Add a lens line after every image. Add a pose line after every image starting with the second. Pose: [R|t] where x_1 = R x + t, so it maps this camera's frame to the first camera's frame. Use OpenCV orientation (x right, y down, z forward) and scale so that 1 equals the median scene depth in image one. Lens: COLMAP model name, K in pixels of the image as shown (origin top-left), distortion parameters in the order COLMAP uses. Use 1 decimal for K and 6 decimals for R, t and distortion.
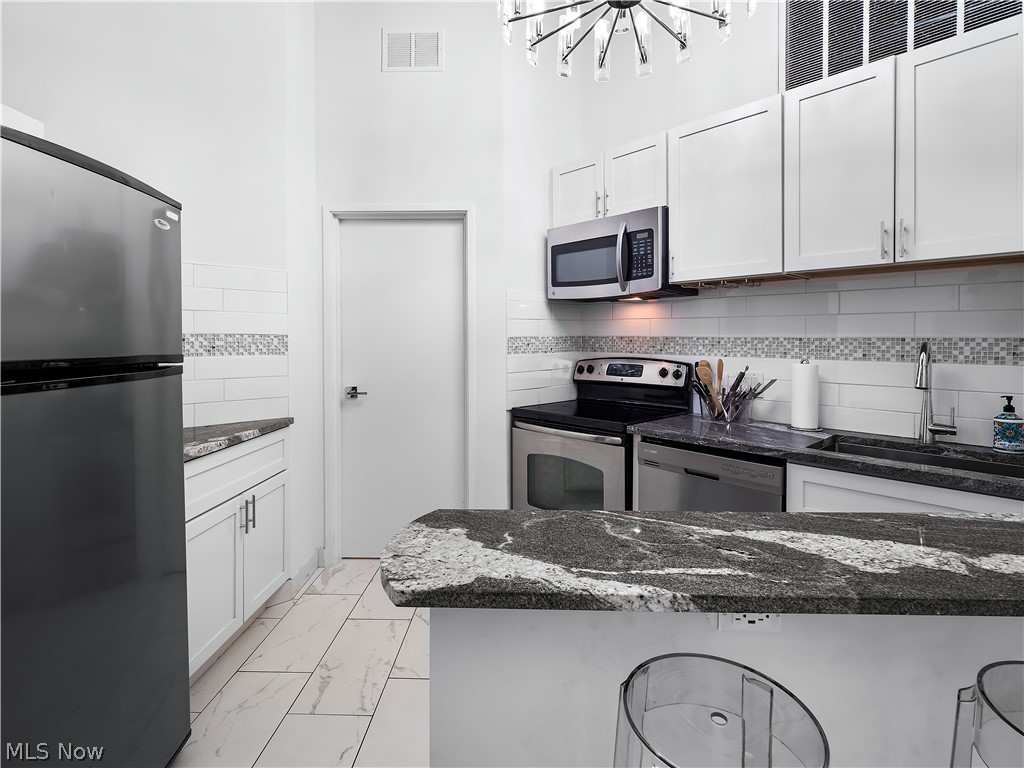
lens RADIAL K [[511.6, 0, 511.2], [0, 511.6, 349.0], [0, 0, 1]] dist [-0.001283, -0.001329]
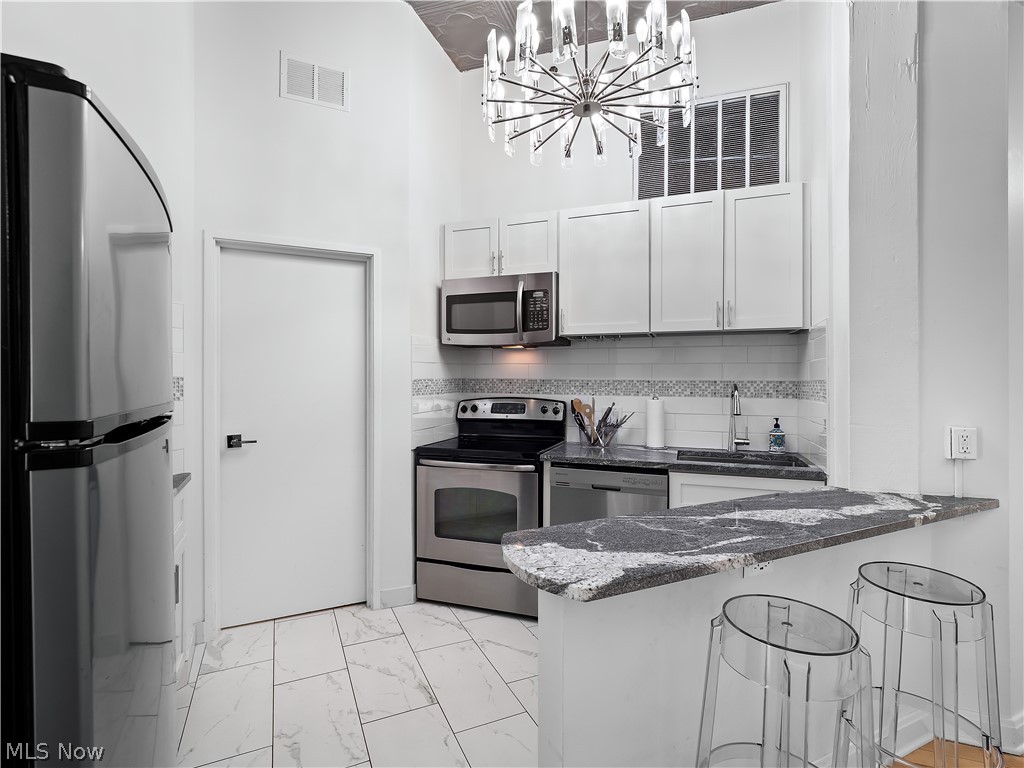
lens RADIAL K [[494.4, 0, 512.0], [0, 494.4, 384.0], [0, 0, 1]] dist [-0.000353, -0.000207]
pose [[0.890686, -0.003413, 0.454607, -0.329270], [0.008318, 0.999927, -0.008789, -0.004133], [-0.454543, 0.011610, 0.890649, 0.005929]]
